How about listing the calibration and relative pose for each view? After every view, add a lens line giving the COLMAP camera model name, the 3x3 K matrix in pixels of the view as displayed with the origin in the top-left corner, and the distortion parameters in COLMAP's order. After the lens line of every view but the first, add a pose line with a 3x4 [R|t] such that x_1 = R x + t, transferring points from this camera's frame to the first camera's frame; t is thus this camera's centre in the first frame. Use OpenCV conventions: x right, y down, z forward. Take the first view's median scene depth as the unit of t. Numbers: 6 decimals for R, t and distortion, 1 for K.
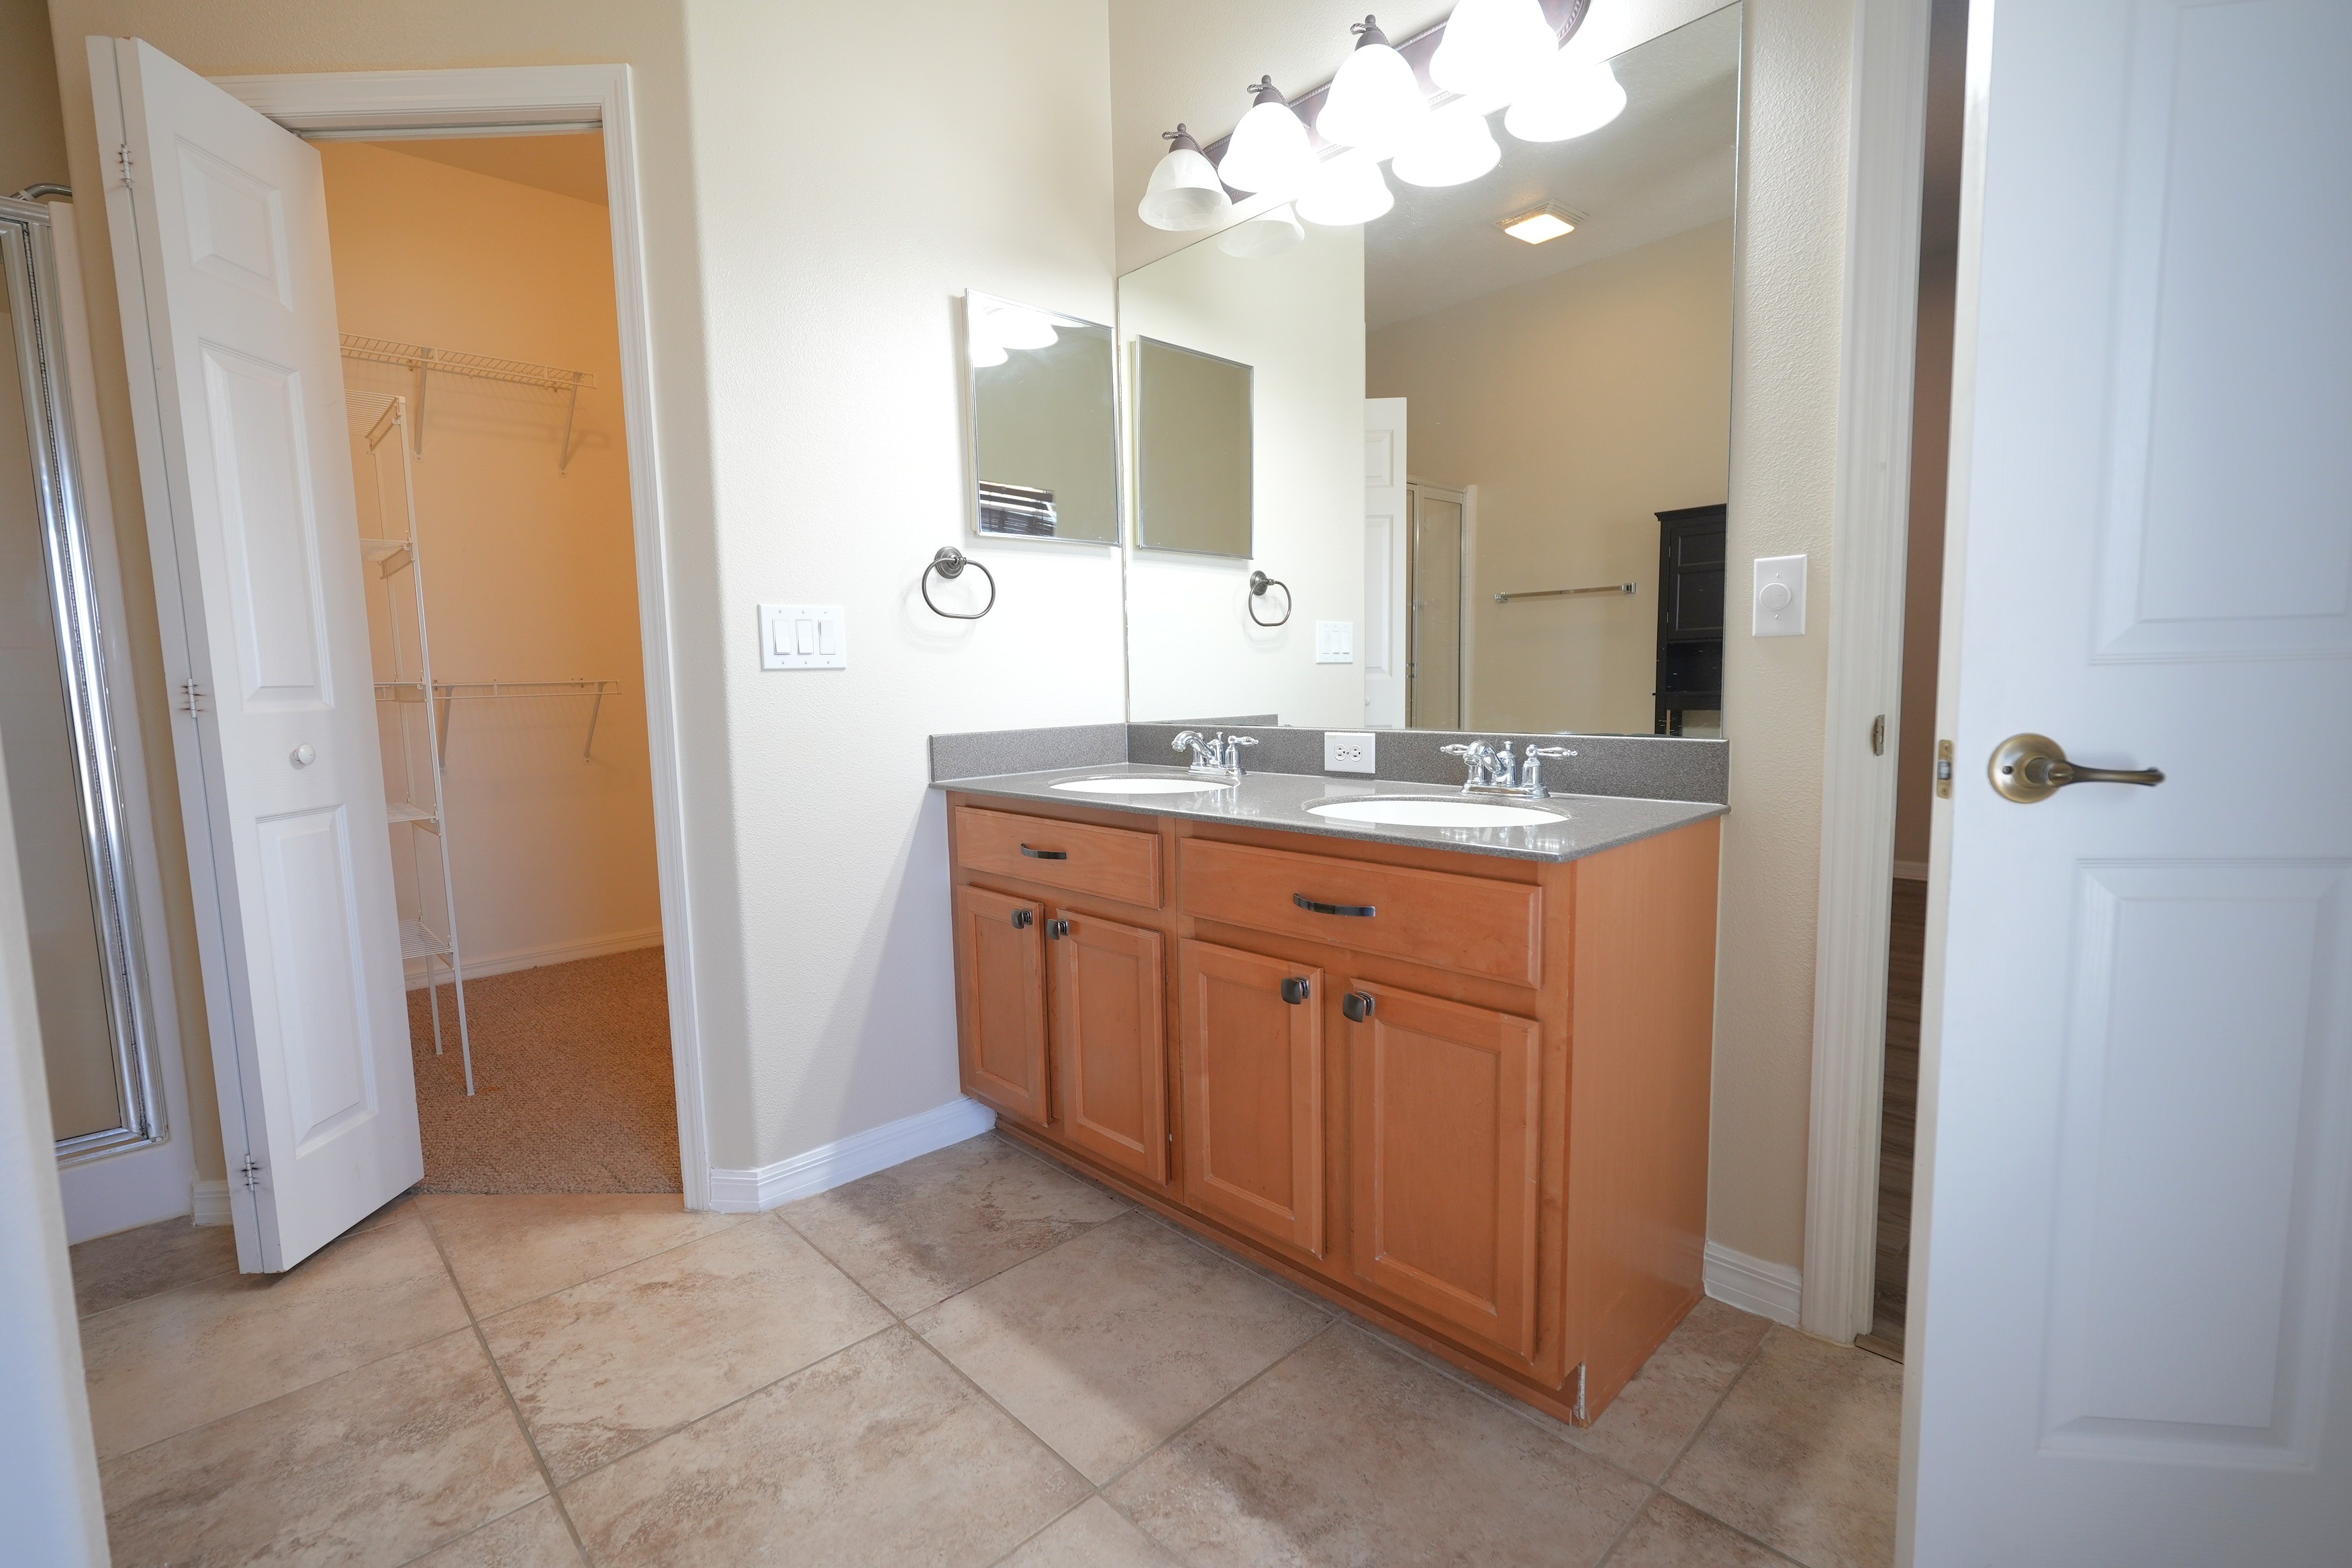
lens RADIAL K [[1038.5, 0, 1164.2], [0, 1038.5, 783.8], [0, 0, 1]] dist [0.001614, 0.000236]
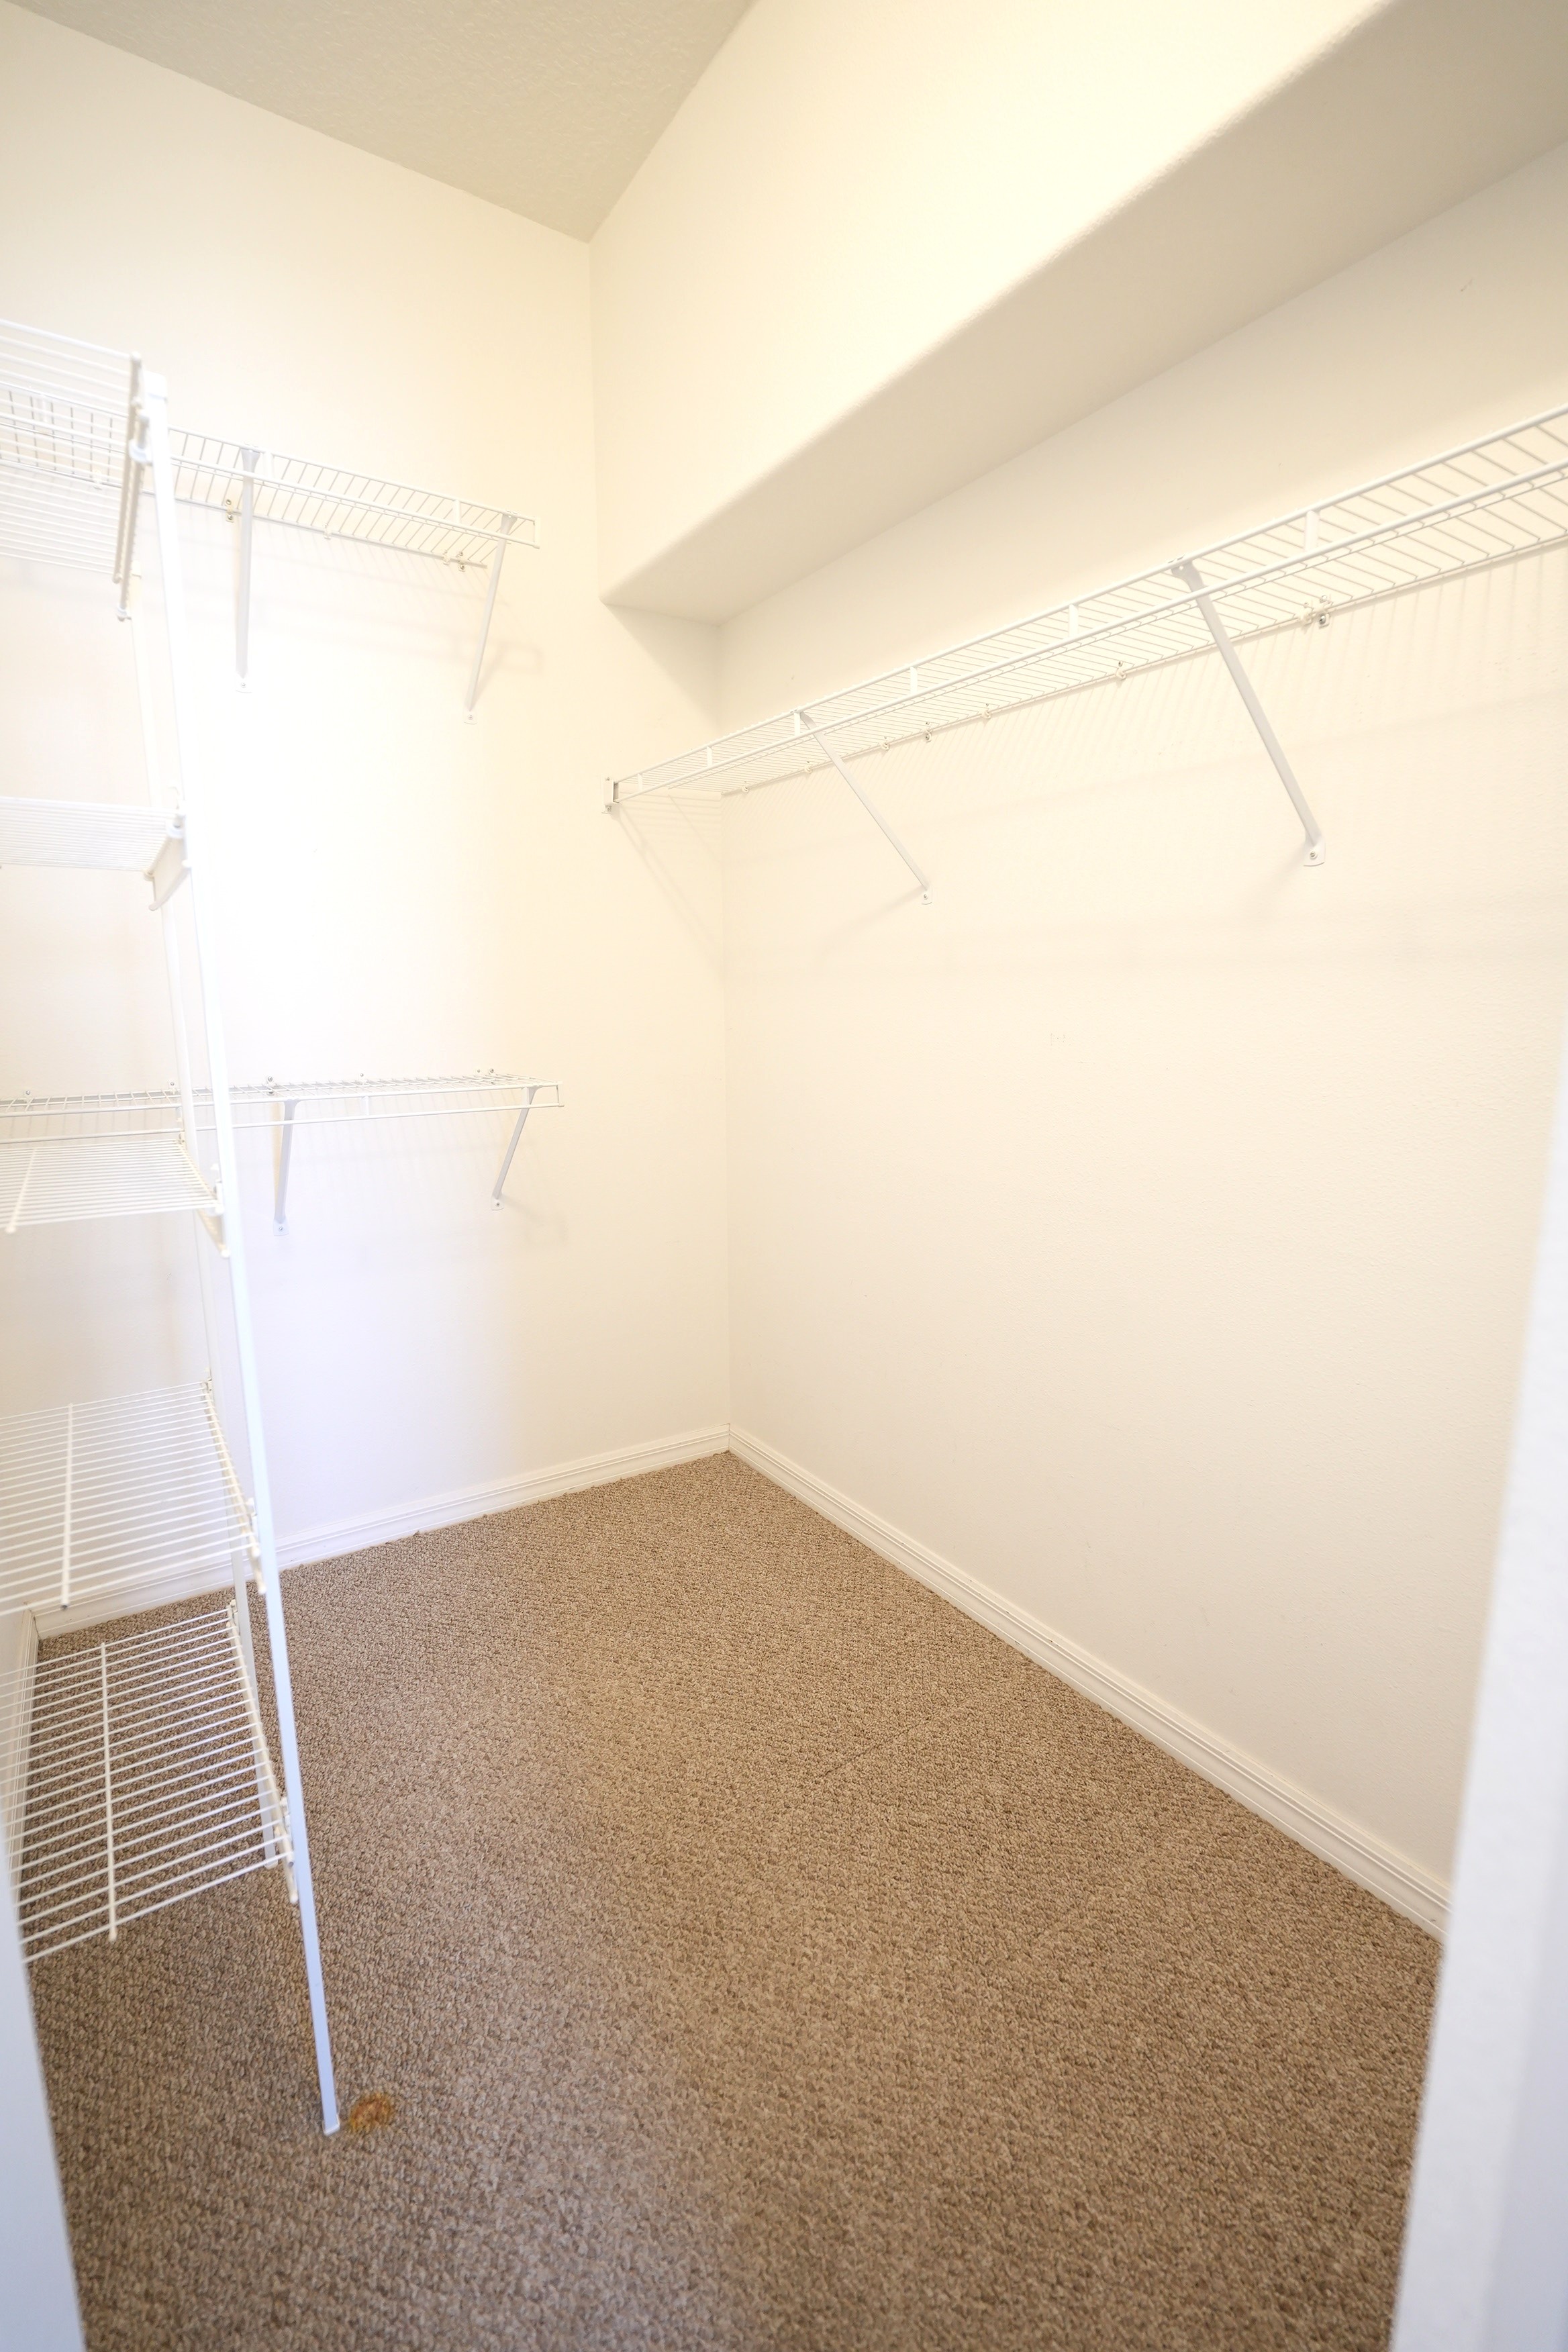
lens RADIAL K [[1038.5, 0, 787.3], [0, 1038.5, 1174.4], [0, 0, 1]] dist [0.001614, 0.000236]
pose [[0.986508, 0.045787, -0.157179, -0.323728], [-0.035182, 0.996954, 0.069602, -0.098046], [0.159887, -0.063133, 0.985114, 0.473630]]
